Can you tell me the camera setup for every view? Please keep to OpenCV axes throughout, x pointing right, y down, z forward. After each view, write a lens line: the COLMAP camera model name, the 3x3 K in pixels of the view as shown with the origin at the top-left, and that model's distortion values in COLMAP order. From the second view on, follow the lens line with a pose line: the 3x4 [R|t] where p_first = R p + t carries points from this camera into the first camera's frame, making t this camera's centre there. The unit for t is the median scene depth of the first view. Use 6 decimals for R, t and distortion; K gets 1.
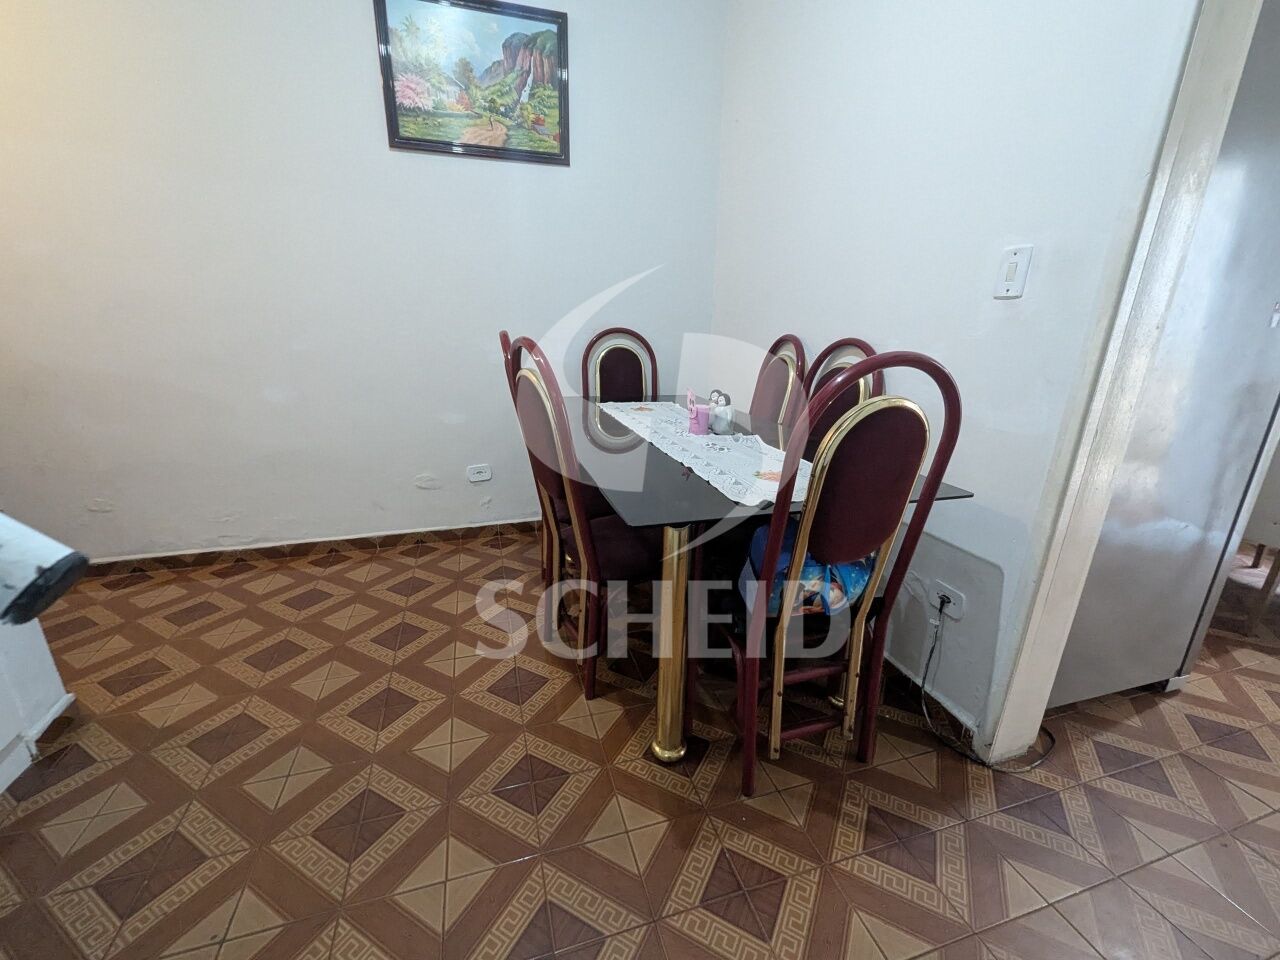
lens RADIAL K [[525.0, 0, 646.2], [0, 525.0, 482.6], [0, 0, 1]] dist [-0.000189, -0.002767]
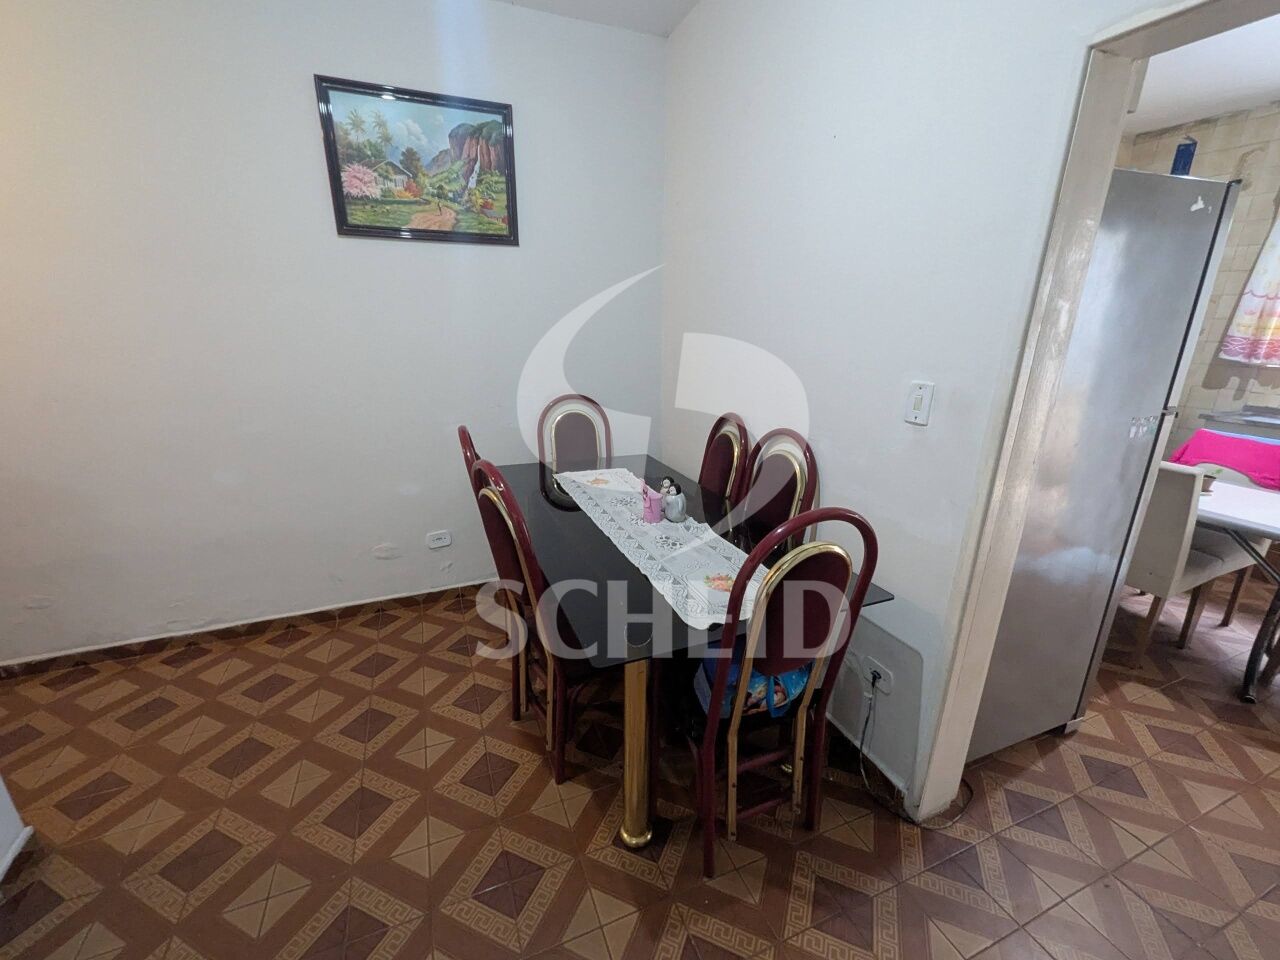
lens RADIAL K [[525.0, 0, 645.7], [0, 525.0, 476.0], [0, 0, 1]] dist [-0.000189, -0.002767]
pose [[0.995734, -0.037194, 0.084438, -0.001311], [0.037590, 0.999288, -0.003100, -0.202259], [-0.084263, 0.006260, 0.996424, -0.076075]]
